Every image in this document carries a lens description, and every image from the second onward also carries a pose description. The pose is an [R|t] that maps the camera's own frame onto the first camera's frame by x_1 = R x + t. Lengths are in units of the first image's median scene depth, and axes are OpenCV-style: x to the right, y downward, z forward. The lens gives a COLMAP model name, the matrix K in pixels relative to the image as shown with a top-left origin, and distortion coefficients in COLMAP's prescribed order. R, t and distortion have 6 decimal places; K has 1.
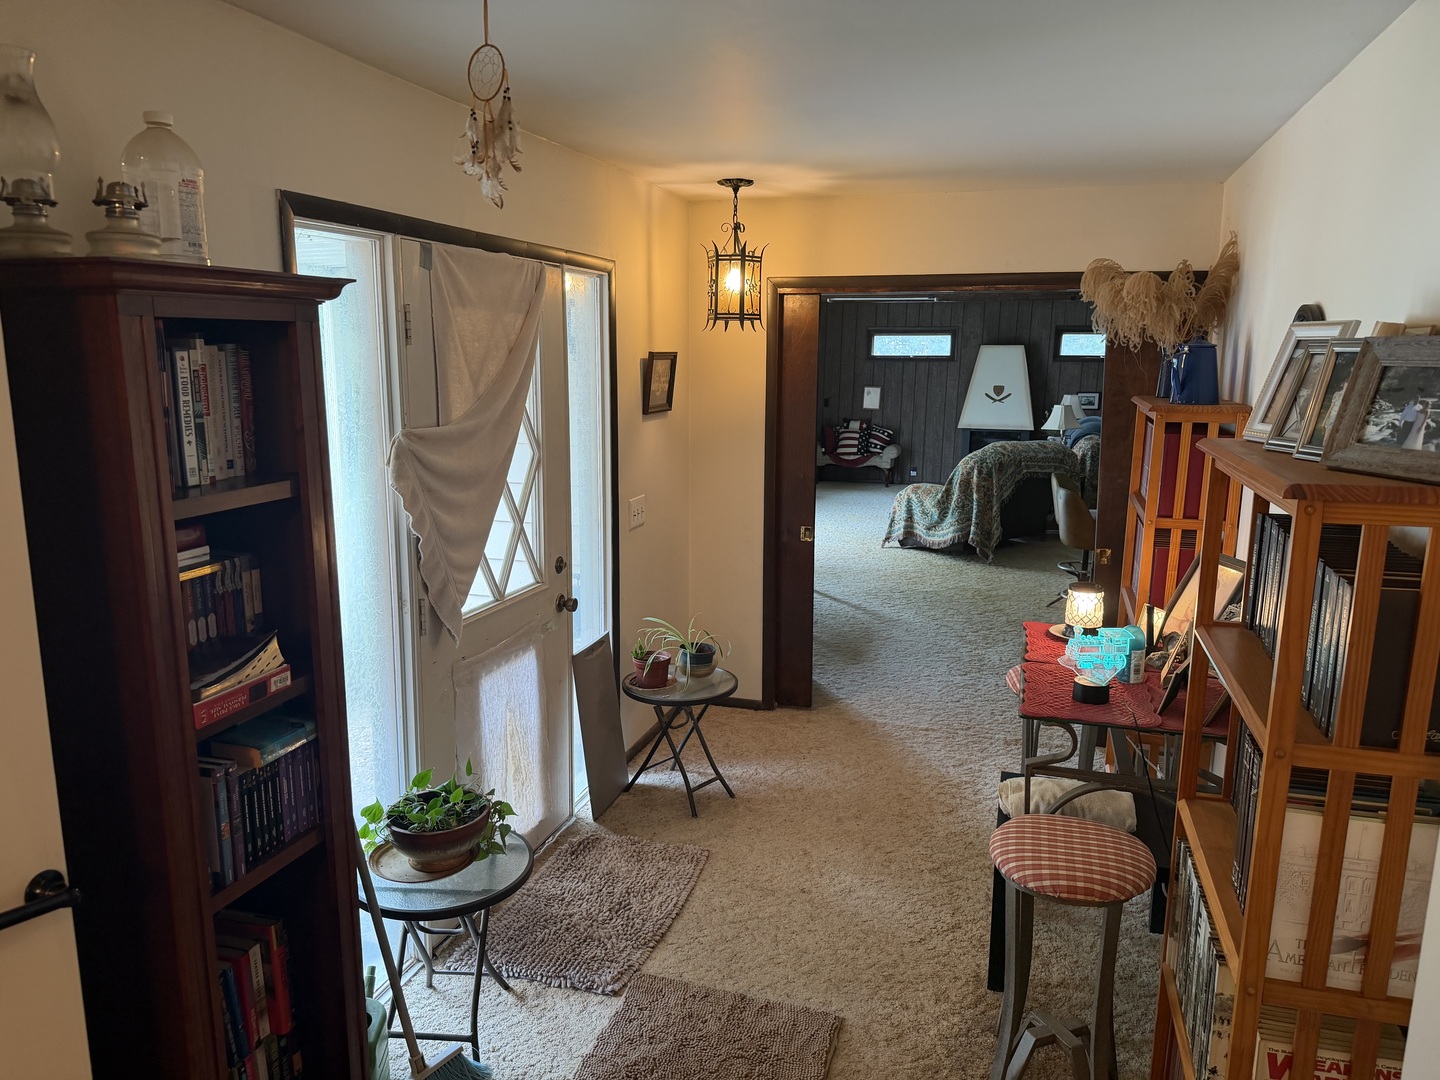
lens RADIAL K [[1011.6, 0, 724.7], [0, 1011.6, 549.2], [0, 0, 1]] dist [0.079732, -0.095589]
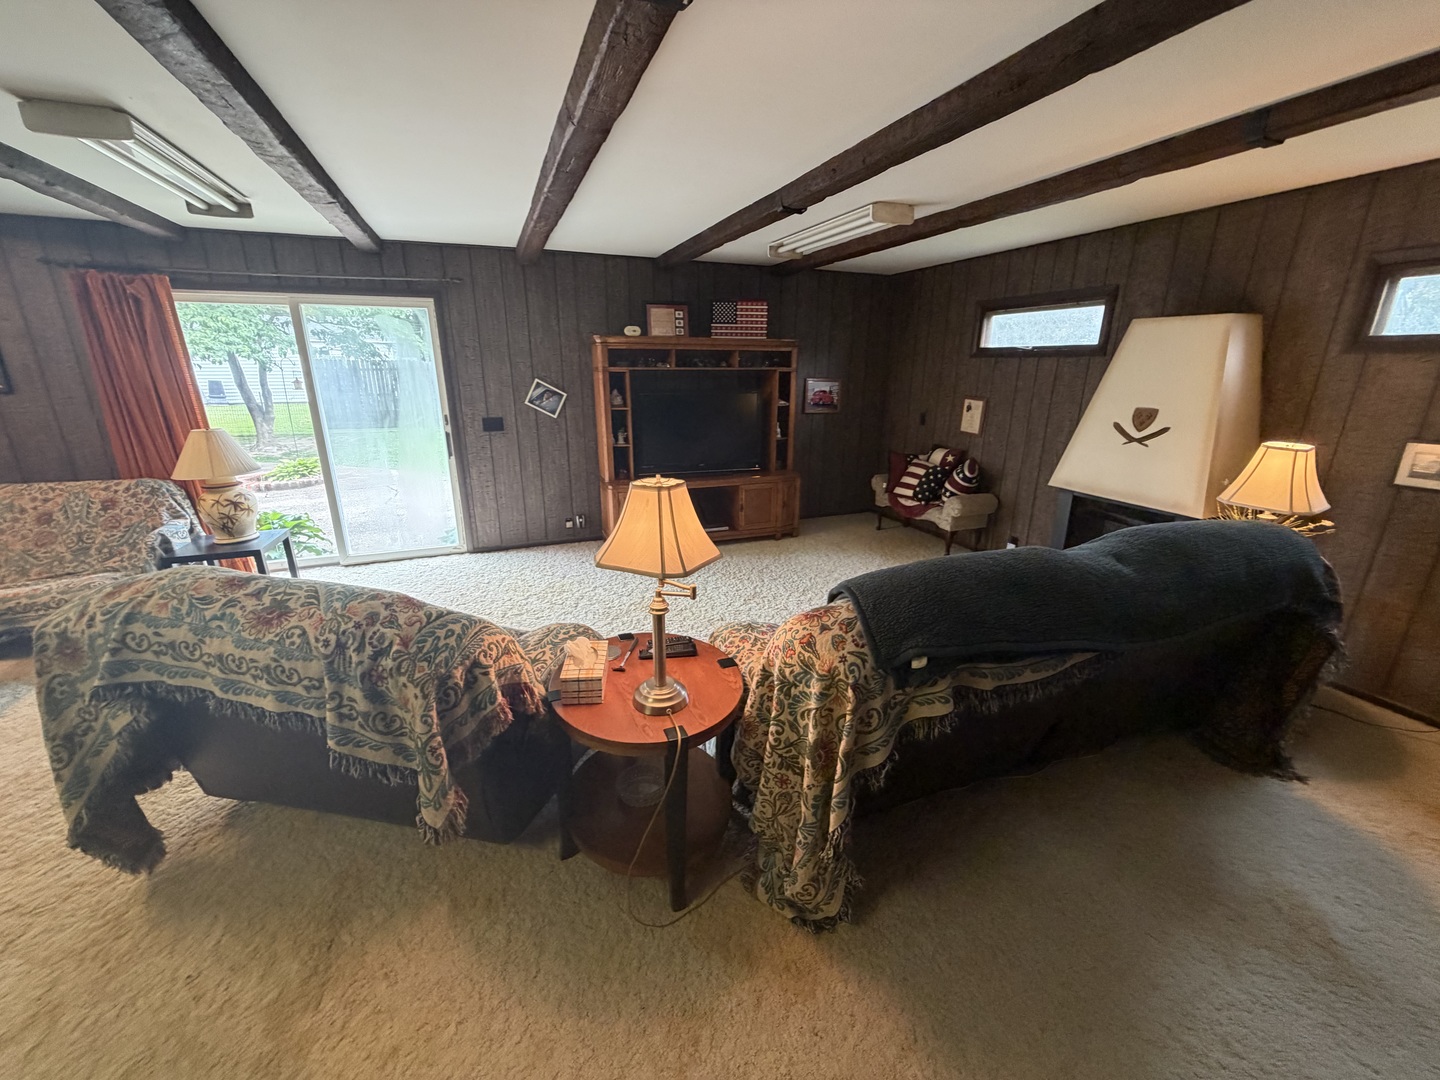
lens RADIAL K [[574.2, 0, 731.1], [0, 574.2, 541.3], [0, 0, 1]] dist [0.000674, 0.002625]
pose [[0.636188, 0.223397, -0.738483, 1.448921], [-0.142842, 0.974720, 0.171806, -0.489108], [0.758196, -0.003814, 0.652016, 2.808559]]
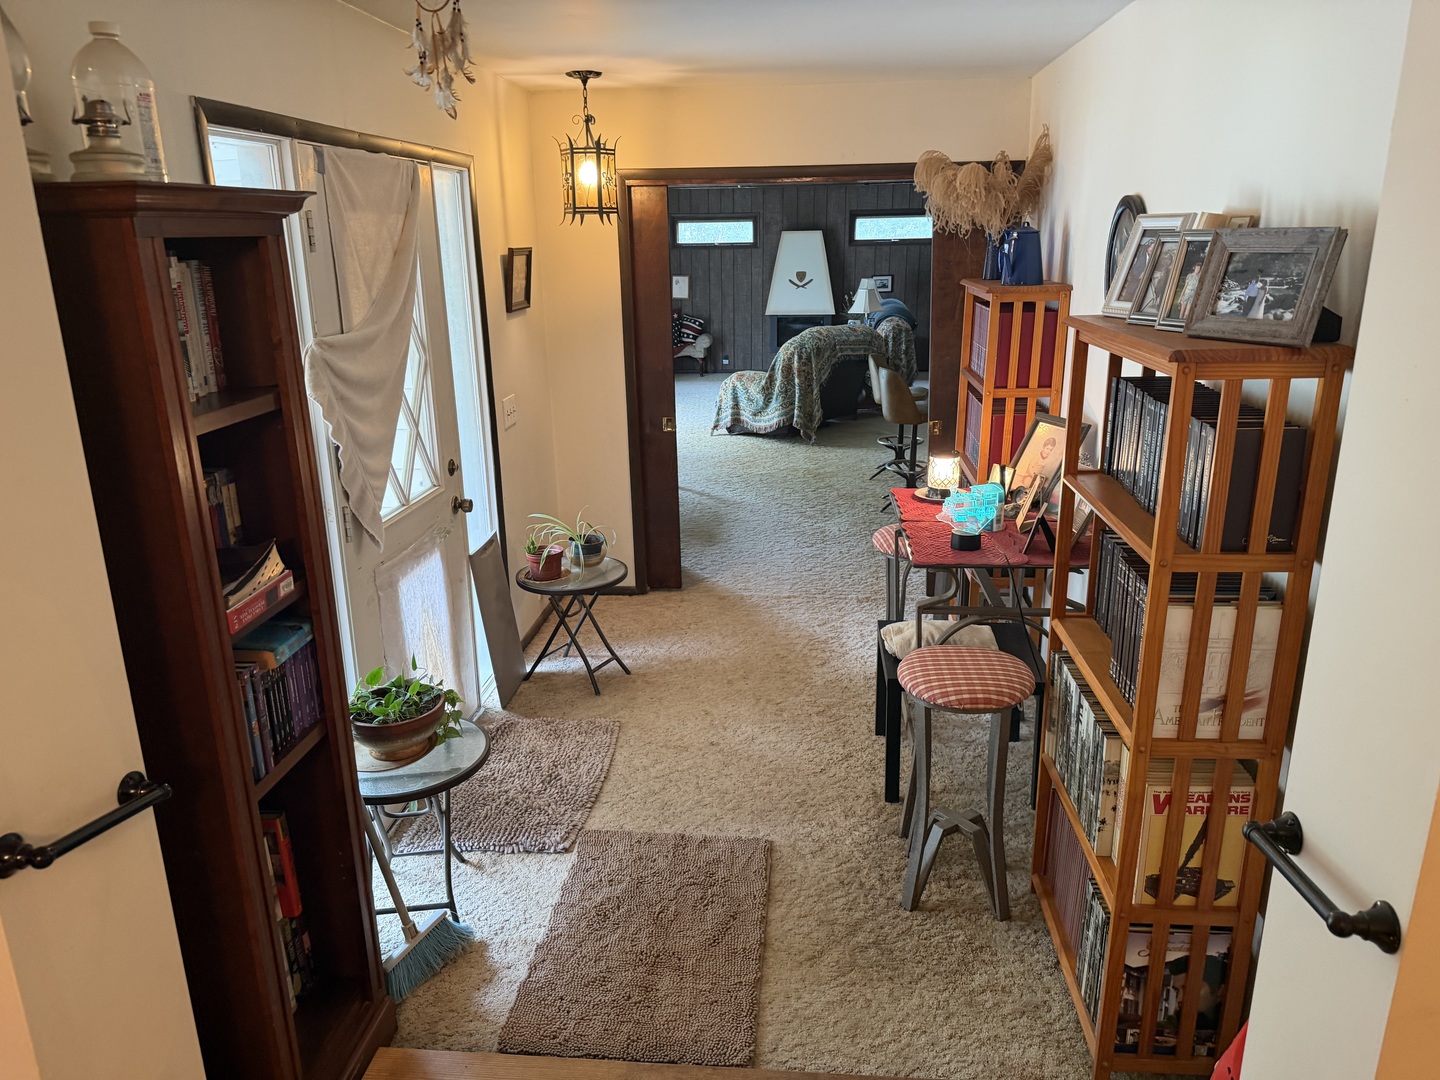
lens RADIAL K [[1011.6, 0, 720.6], [0, 1011.6, 542.7], [0, 0, 1]] dist [0.079732, -0.095589]
pose [[0.978615, -0.082732, 0.188328, -0.116855], [0.063958, 0.992552, 0.103680, 0.002351], [-0.195503, -0.089418, 0.976618, -0.068370]]
